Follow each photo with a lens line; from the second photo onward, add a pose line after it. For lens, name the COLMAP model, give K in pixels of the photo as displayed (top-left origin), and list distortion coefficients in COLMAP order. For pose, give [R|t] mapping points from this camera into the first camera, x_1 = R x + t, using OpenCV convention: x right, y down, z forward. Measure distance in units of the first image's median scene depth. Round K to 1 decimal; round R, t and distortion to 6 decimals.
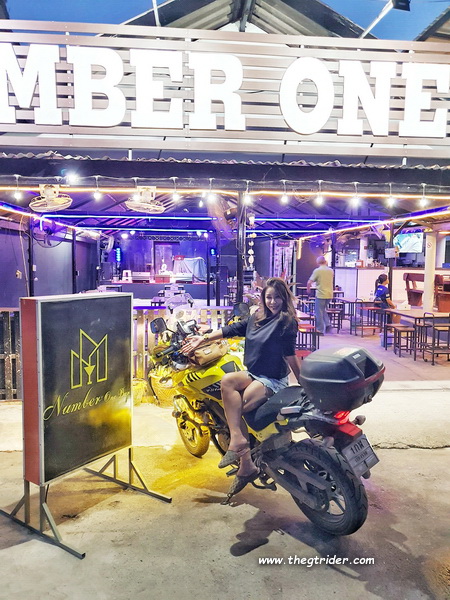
lens RADIAL K [[456.0, 0, 225.4], [0, 456.0, 299.6], [0, 0, 1]] dist [-0.004147, 0.003135]
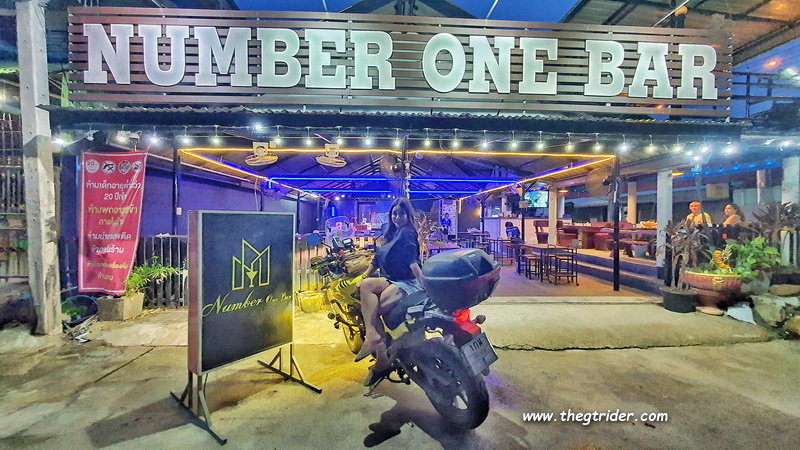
lens RADIAL K [[313.0, 0, 399.1], [0, 313.0, 223.6], [0, 0, 1]] dist [-0.015125, -0.000010]
pose [[0.999029, -0.000216, -0.044058, 0.097662], [-0.003039, 0.997269, -0.073798, 0.066901], [0.043953, 0.073860, 0.996300, 0.171871]]
